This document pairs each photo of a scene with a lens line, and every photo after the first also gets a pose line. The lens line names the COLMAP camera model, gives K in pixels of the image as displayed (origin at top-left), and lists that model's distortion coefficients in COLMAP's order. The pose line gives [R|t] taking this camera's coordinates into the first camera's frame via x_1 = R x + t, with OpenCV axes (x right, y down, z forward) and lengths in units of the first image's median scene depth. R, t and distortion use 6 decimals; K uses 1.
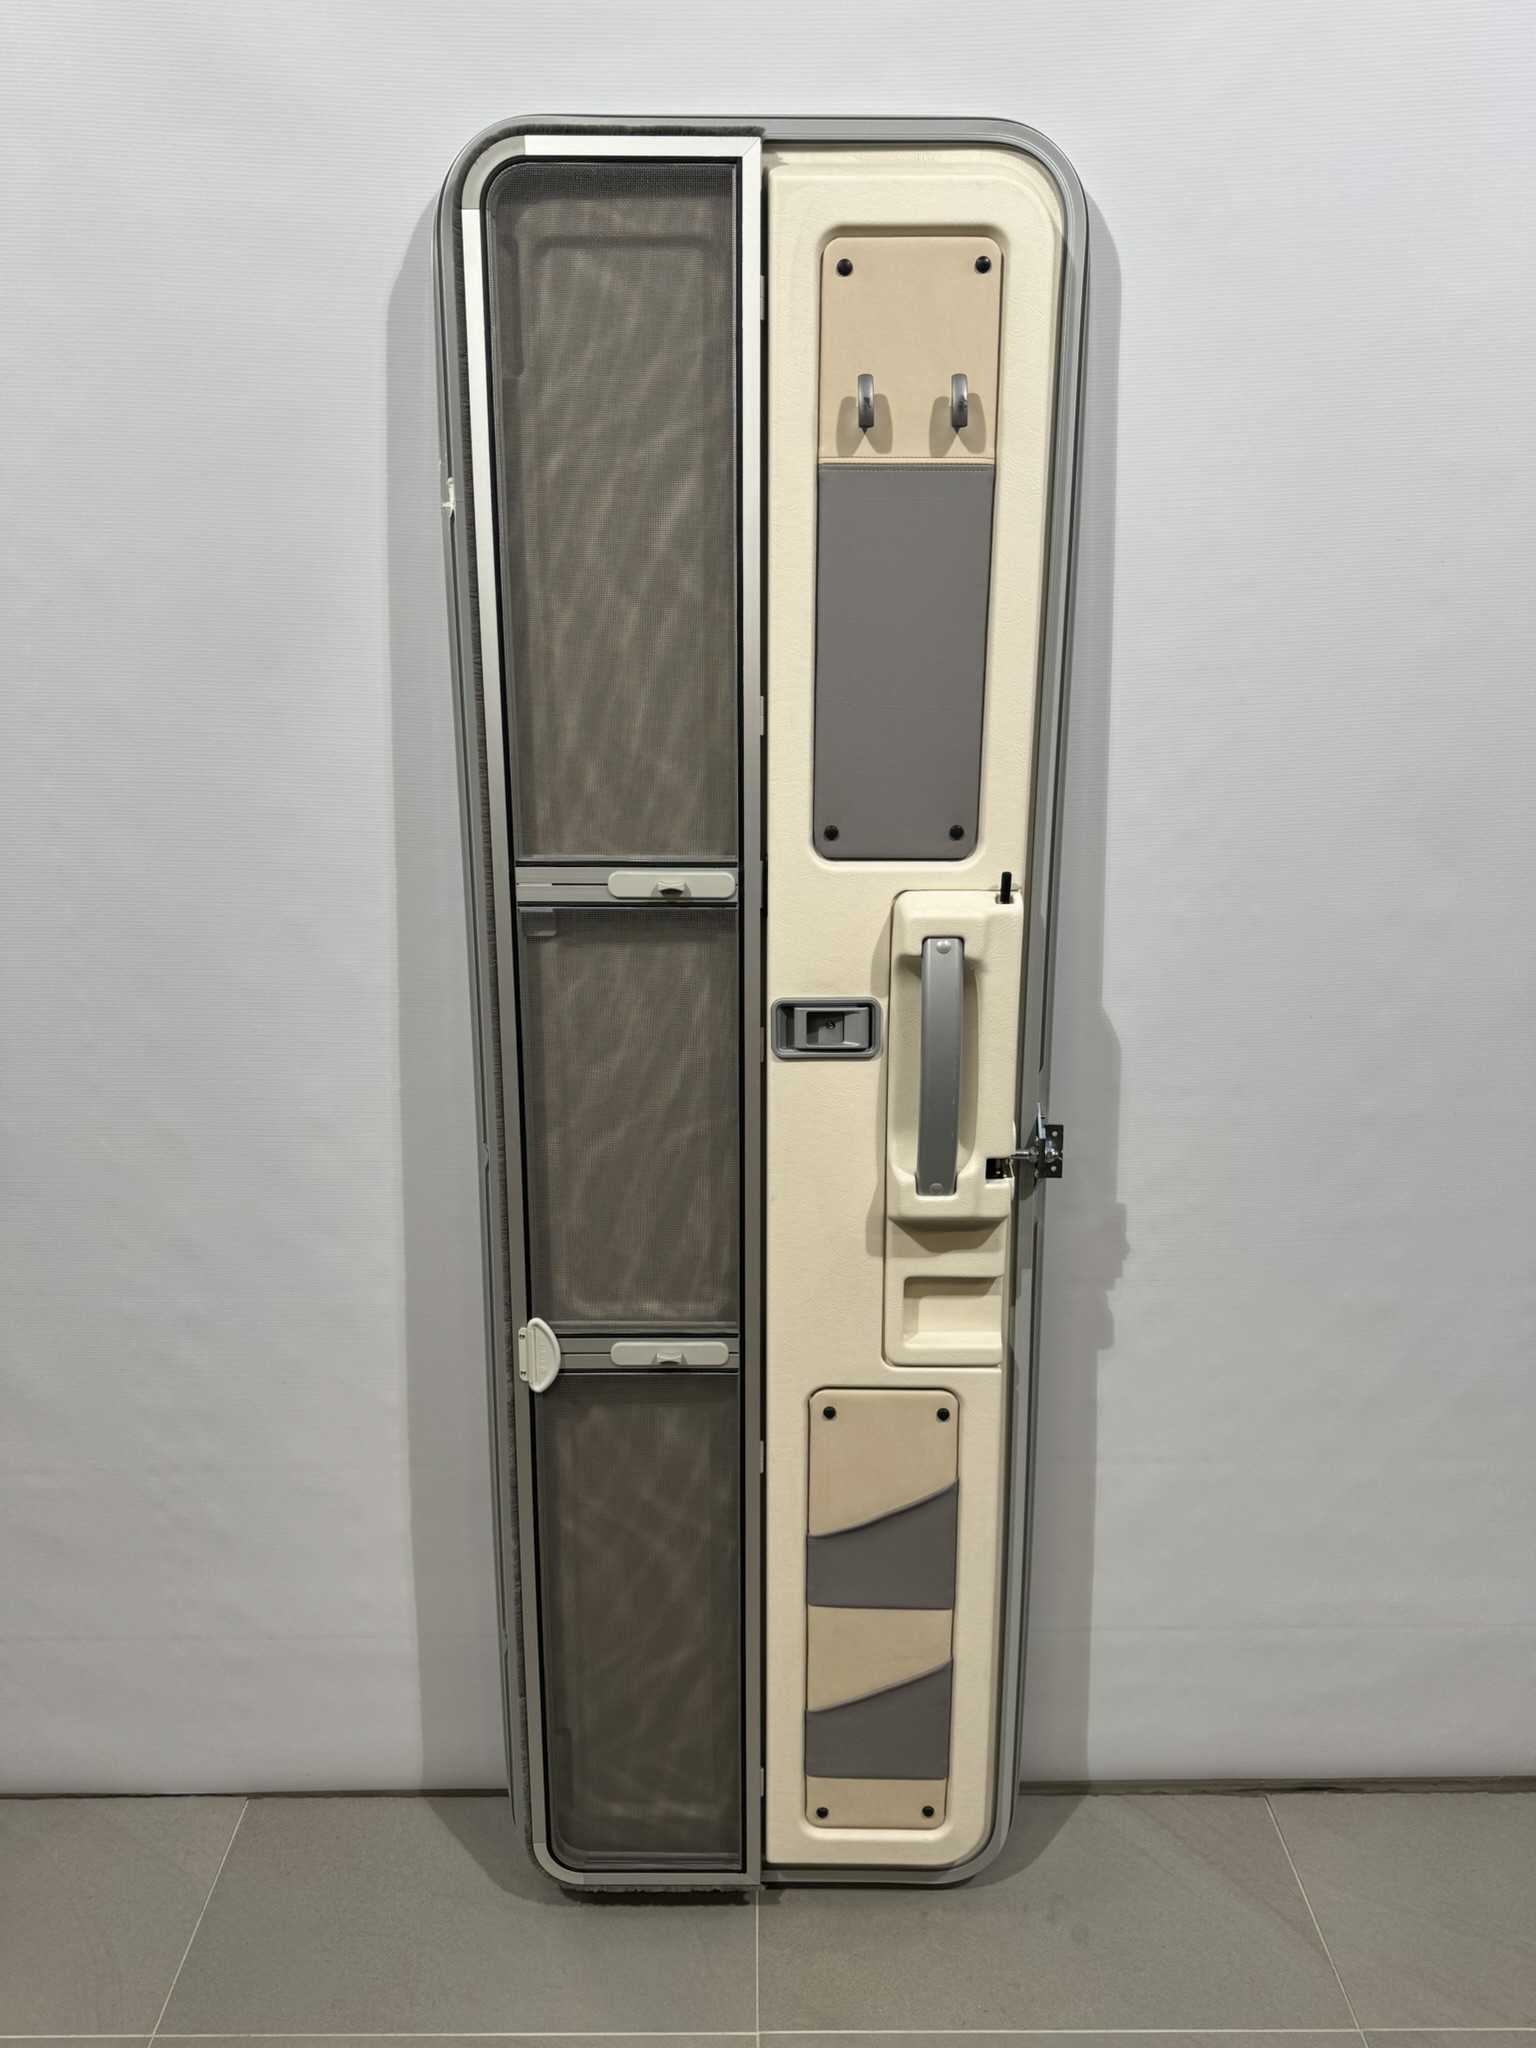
lens RADIAL K [[1466.6, 0, 768.0], [0, 1466.6, 1024.0], [0, 0, 1]] dist [0.117775, -0.197595]
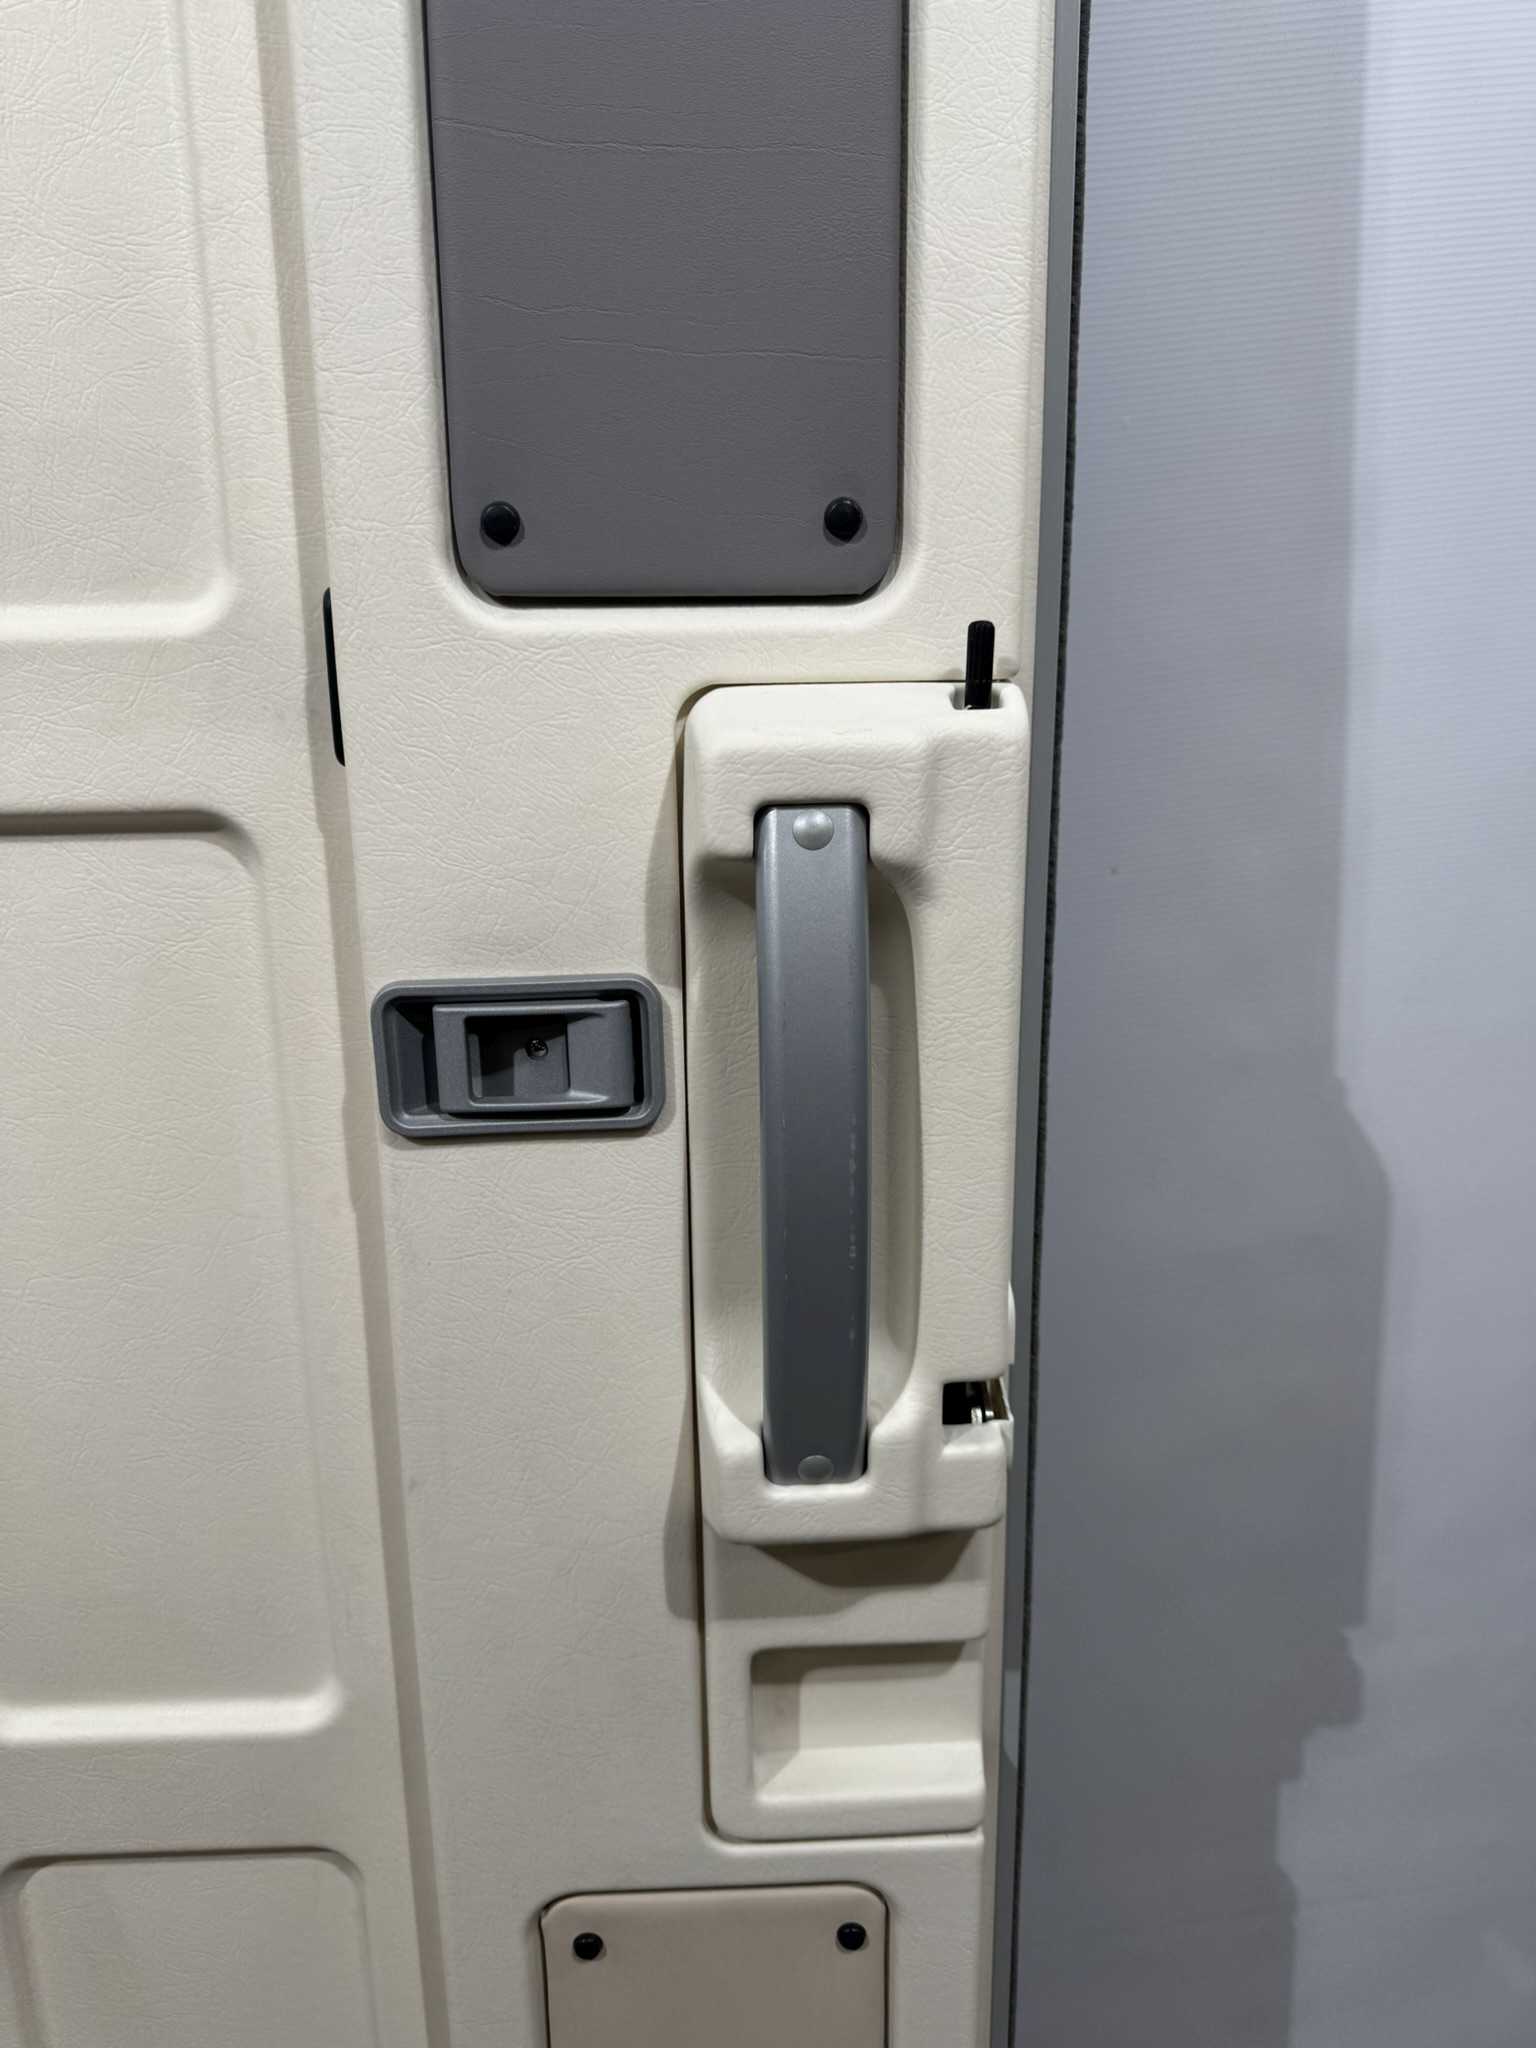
lens RADIAL K [[1466.6, 0, 768.0], [0, 1466.6, 1024.0], [0, 0, 1]] dist [0.117775, -0.197595]
pose [[0.998944, -0.023649, 0.039384, 0.089340], [0.023134, 0.999641, 0.013488, -0.009659], [-0.039689, -0.012563, 0.999133, 0.612096]]
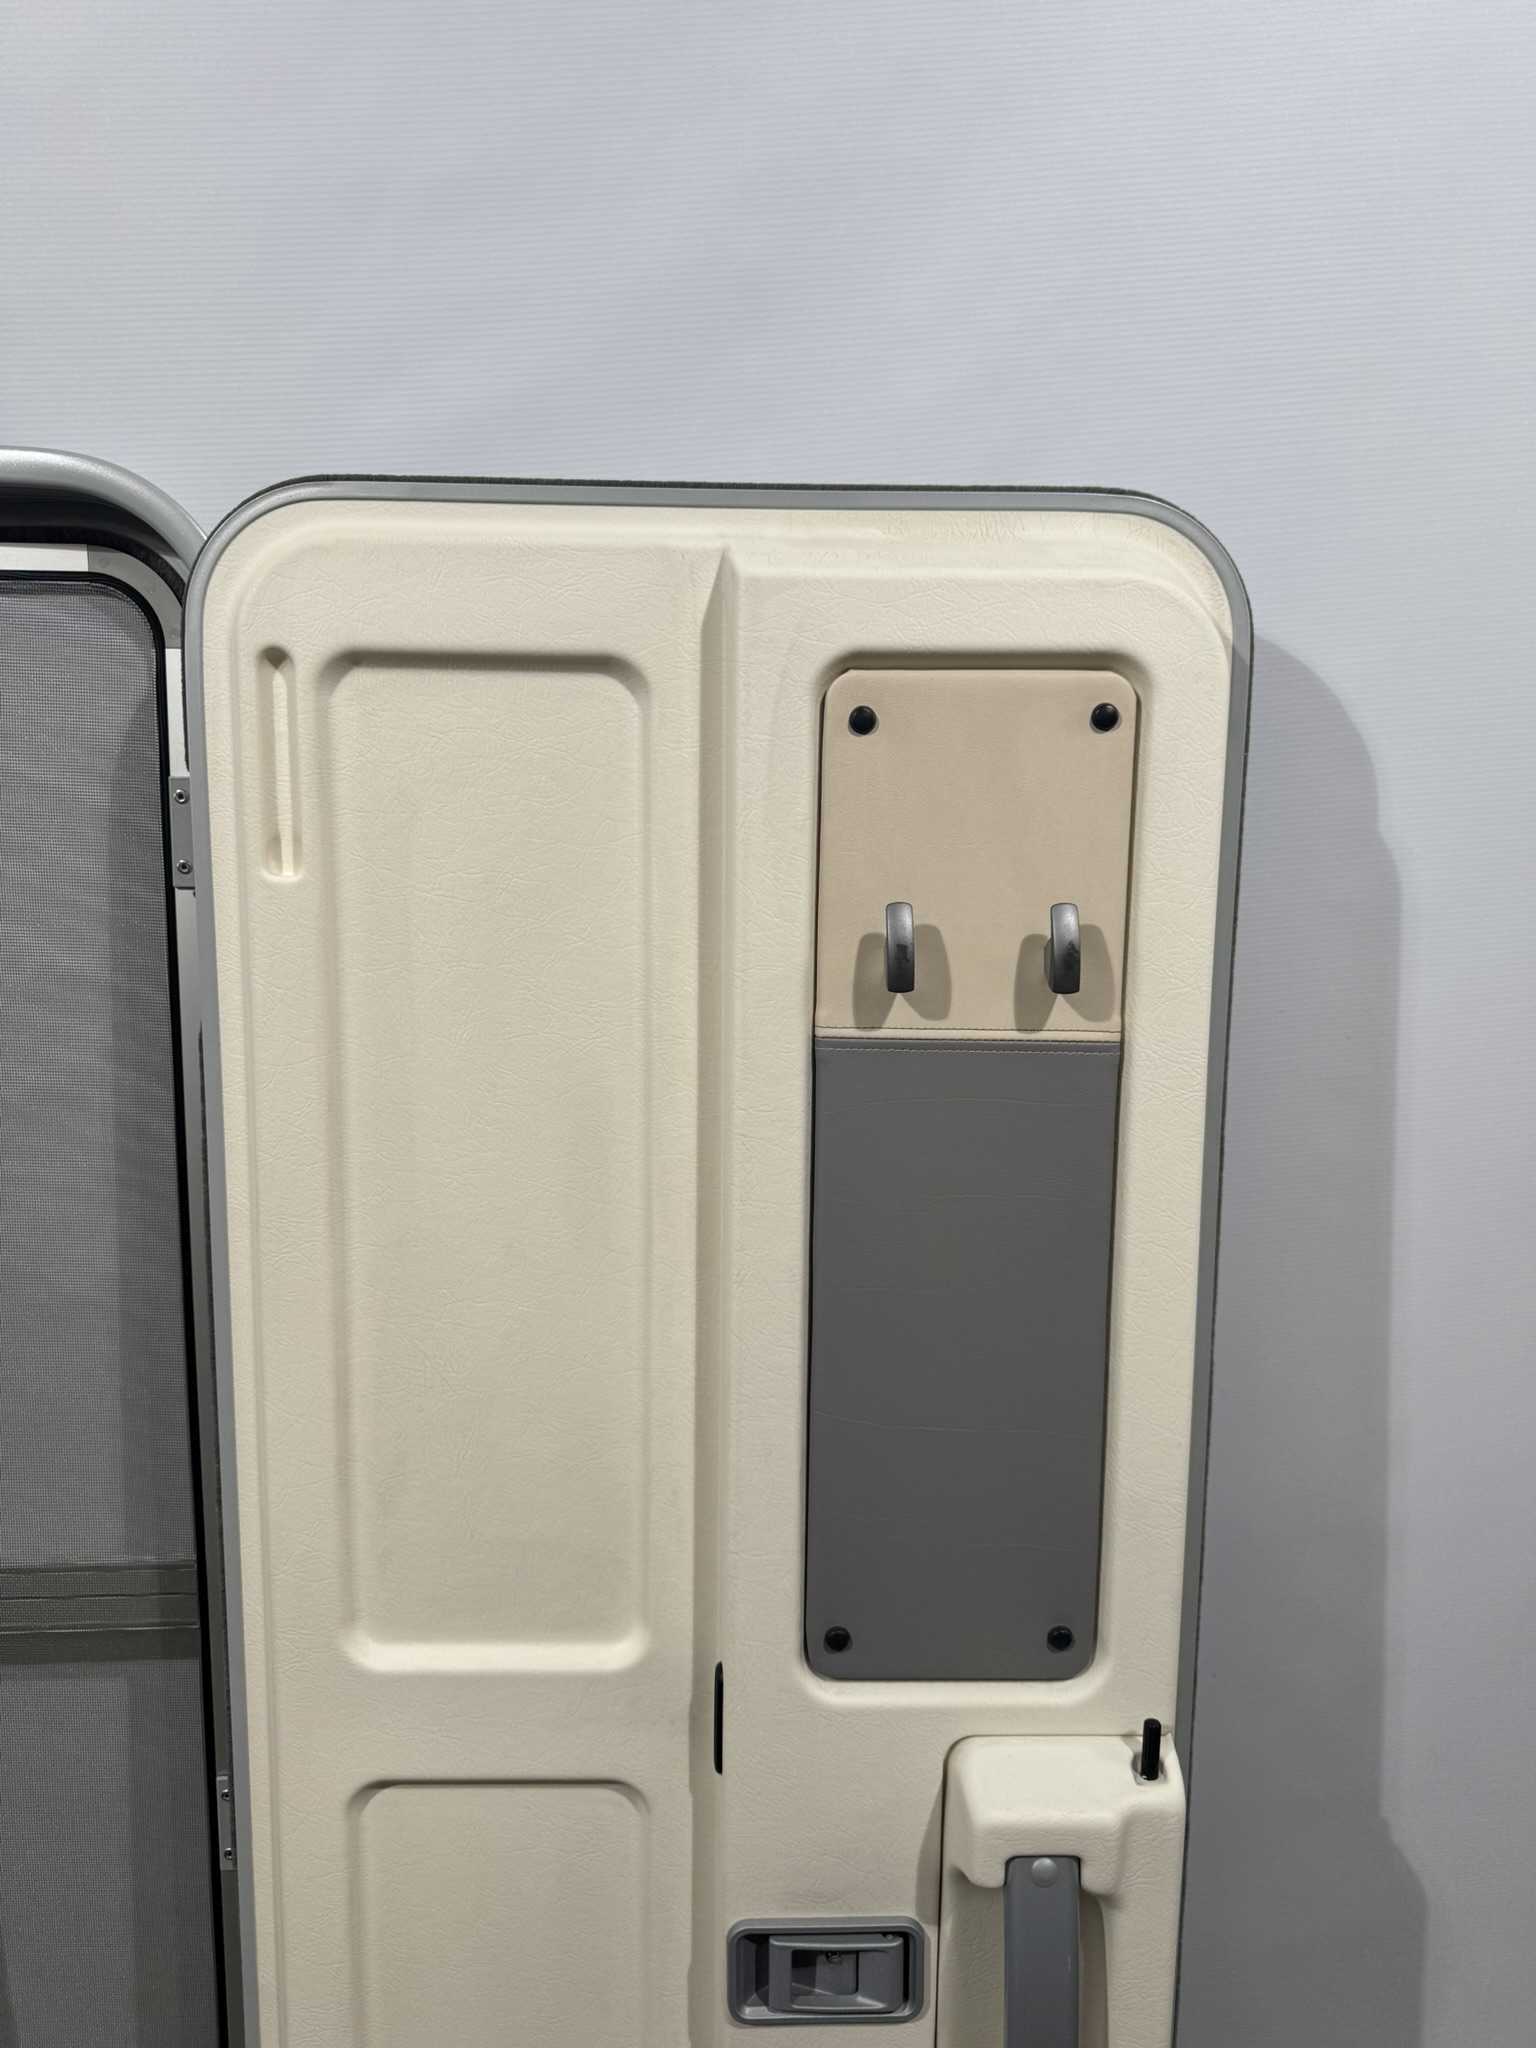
lens RADIAL K [[1426.5, 0, 754.6], [0, 1426.5, 1021.0], [0, 0, 1]] dist [0.100997, -0.151114]
pose [[0.999886, 0.005659, 0.013986, 0.002594], [-0.004141, 0.994325, -0.106303, -0.297584], [-0.014508, 0.106233, 0.994235, 0.414957]]
